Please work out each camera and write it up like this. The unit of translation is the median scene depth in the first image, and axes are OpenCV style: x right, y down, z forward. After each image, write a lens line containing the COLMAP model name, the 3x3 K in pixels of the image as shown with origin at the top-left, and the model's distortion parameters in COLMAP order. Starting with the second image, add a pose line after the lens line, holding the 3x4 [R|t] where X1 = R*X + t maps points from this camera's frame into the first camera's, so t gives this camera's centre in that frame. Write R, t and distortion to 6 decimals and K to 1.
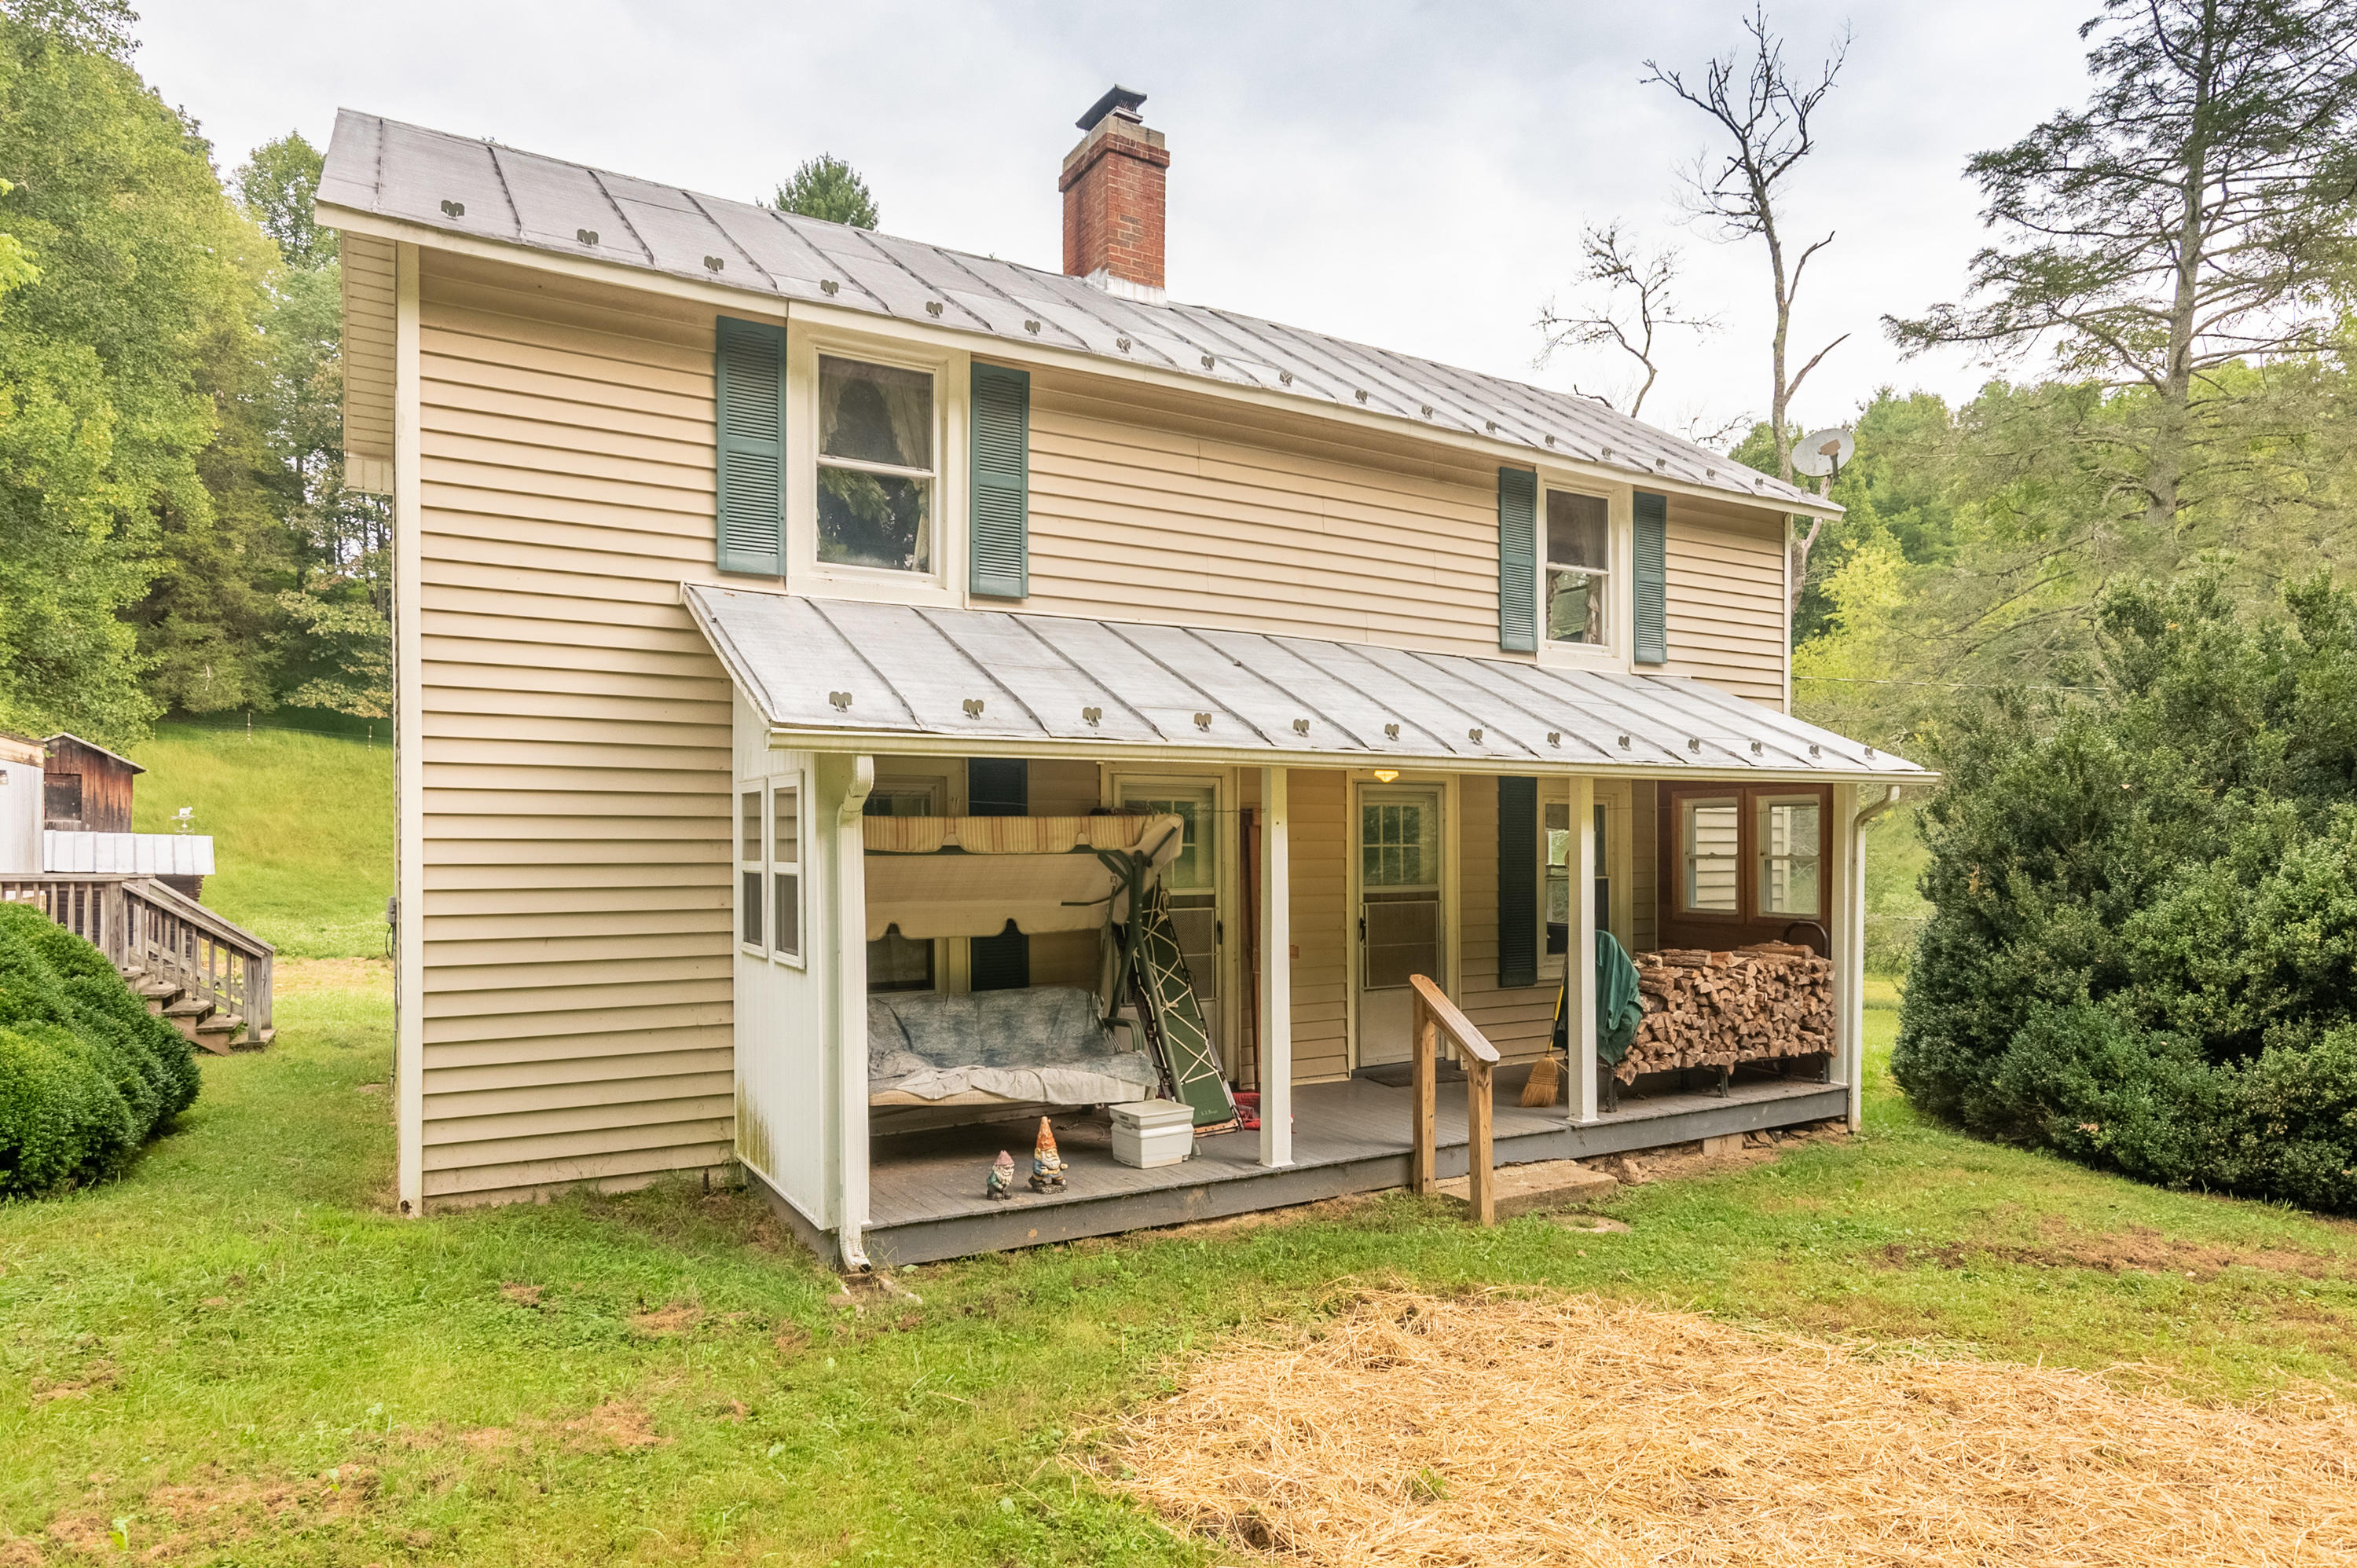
lens RADIAL K [[1355.4, 0, 1239.0], [0, 1355.4, 861.6], [0, 0, 1]] dist [-0.001938, -0.000330]
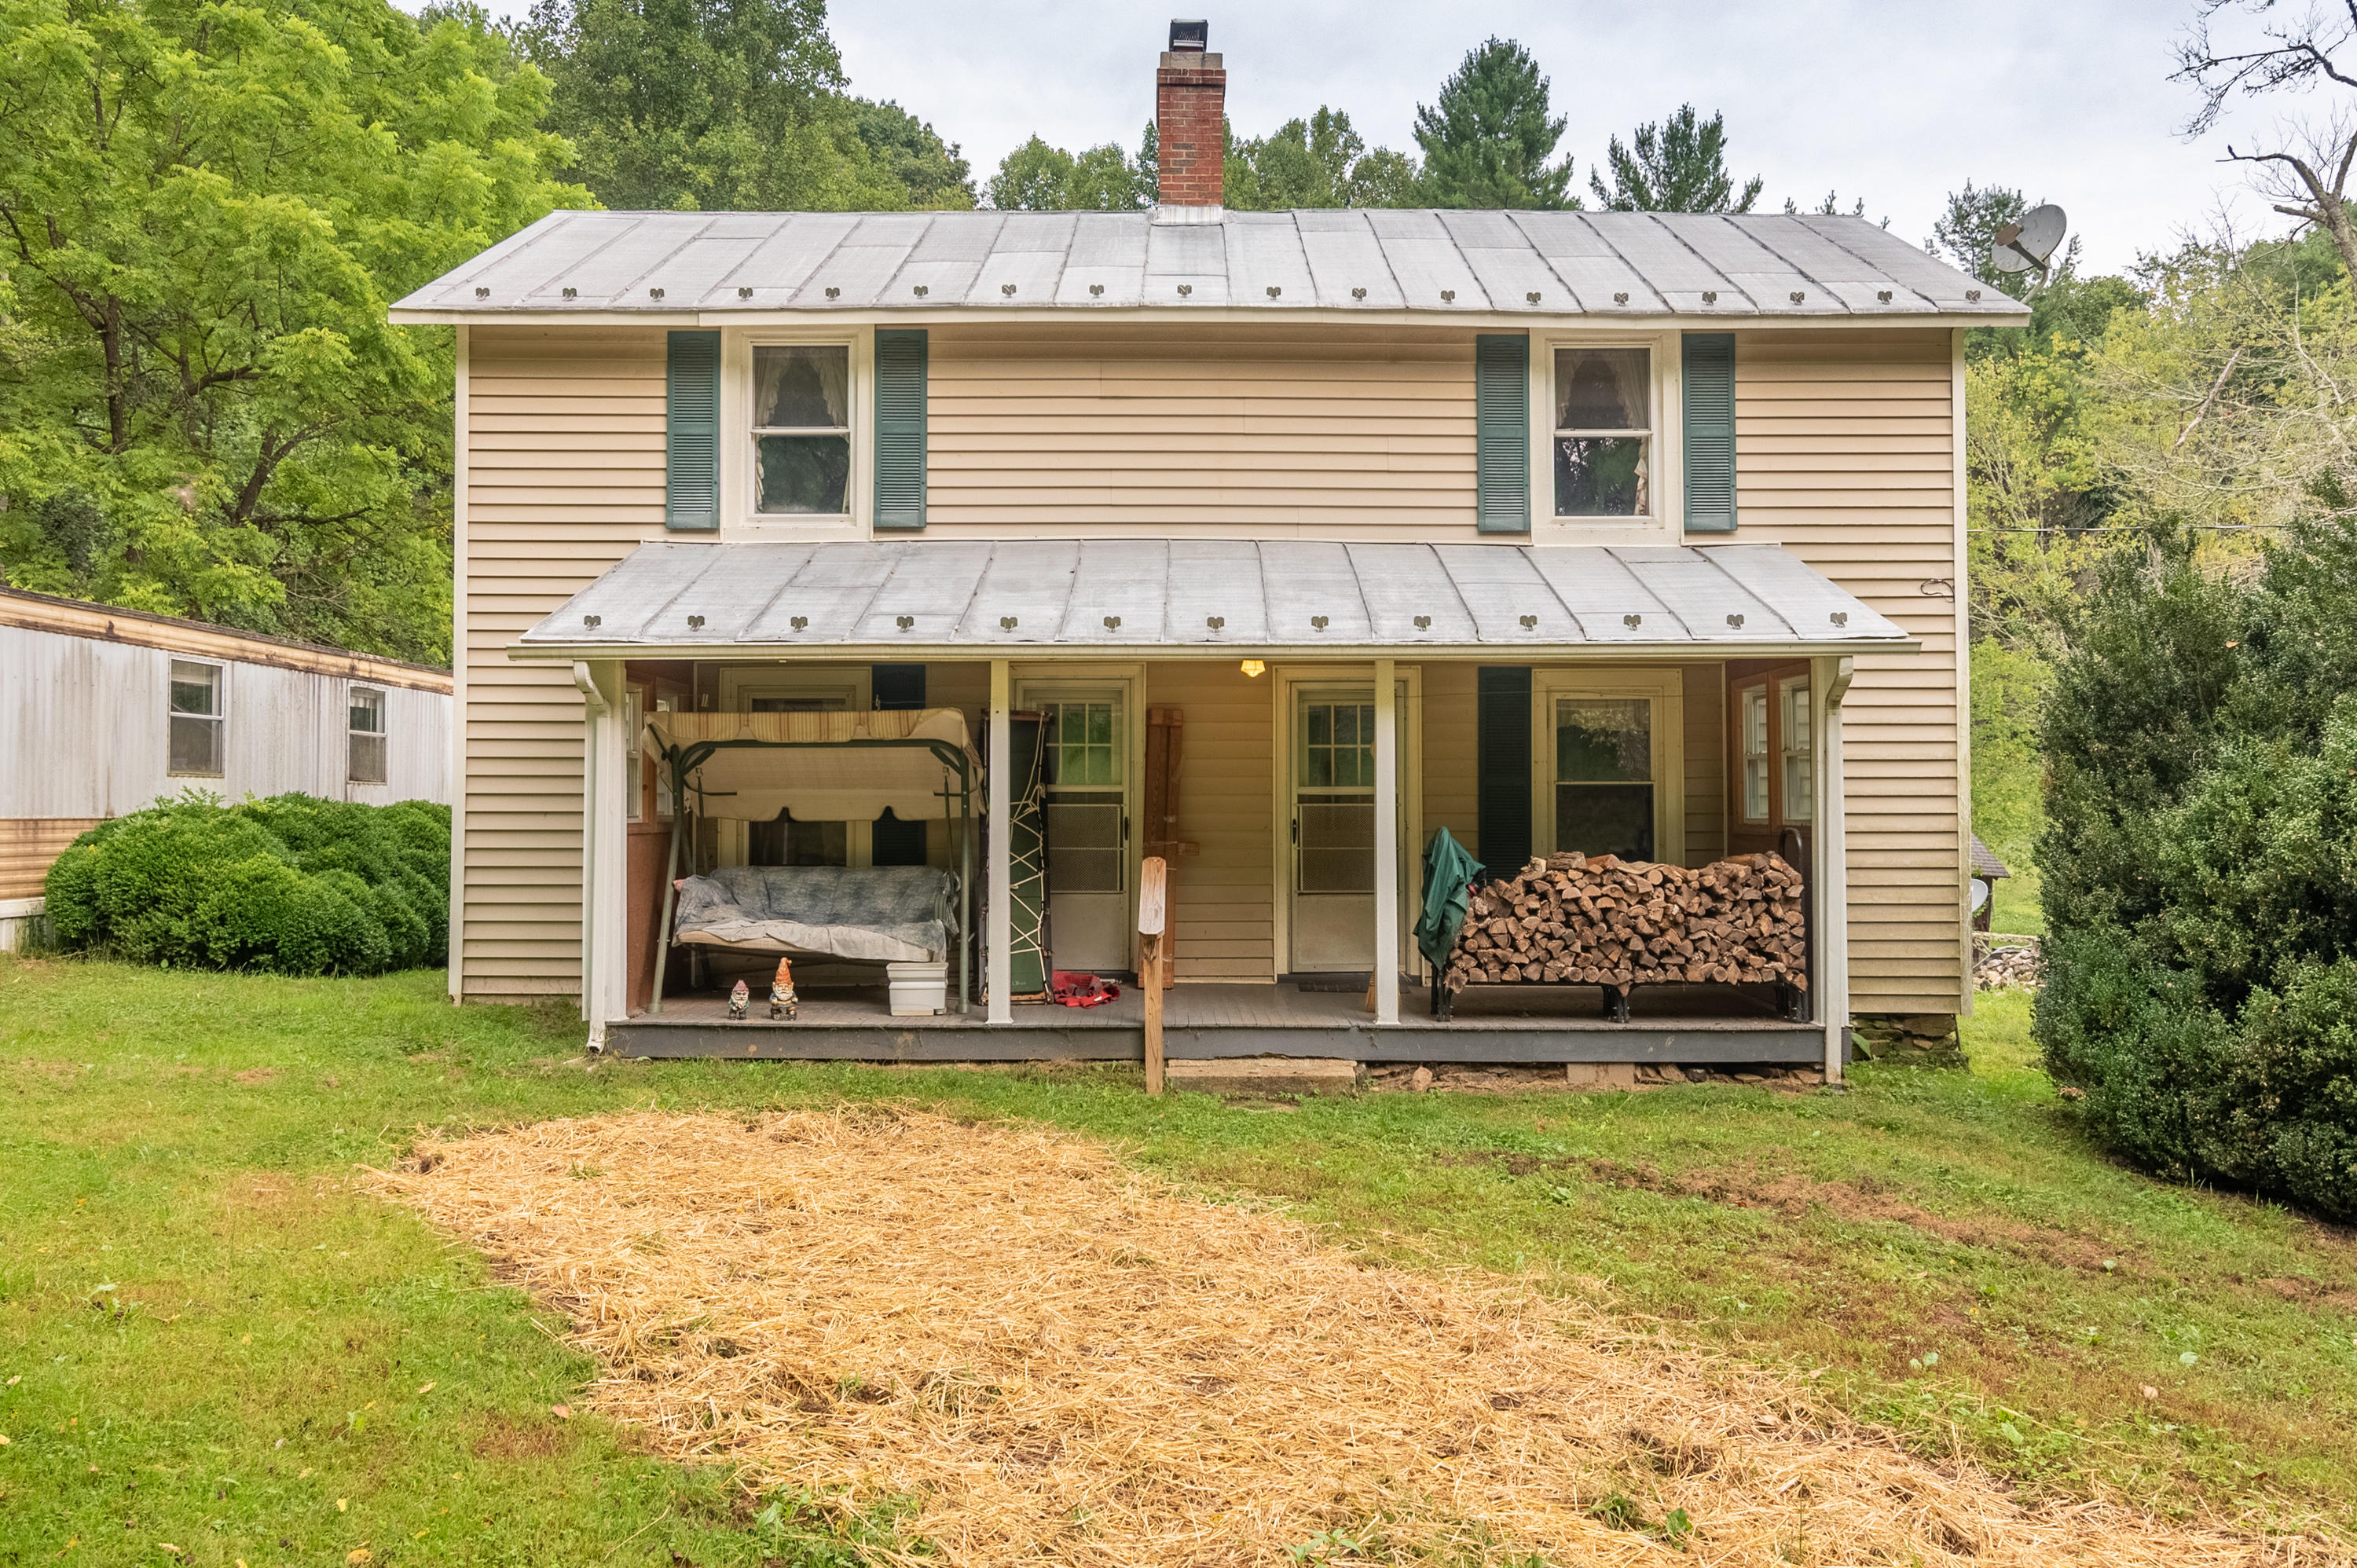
lens RADIAL K [[1585.8, 0, 1178.5], [0, 1585.8, 784.0], [0, 0, 1]] dist [-0.003813, 0.000435]
pose [[0.858957, -0.006468, -0.512006, 0.676330], [-0.007442, 0.999657, -0.025113, 0.051032], [0.511993, 0.025381, 0.858615, -0.027703]]
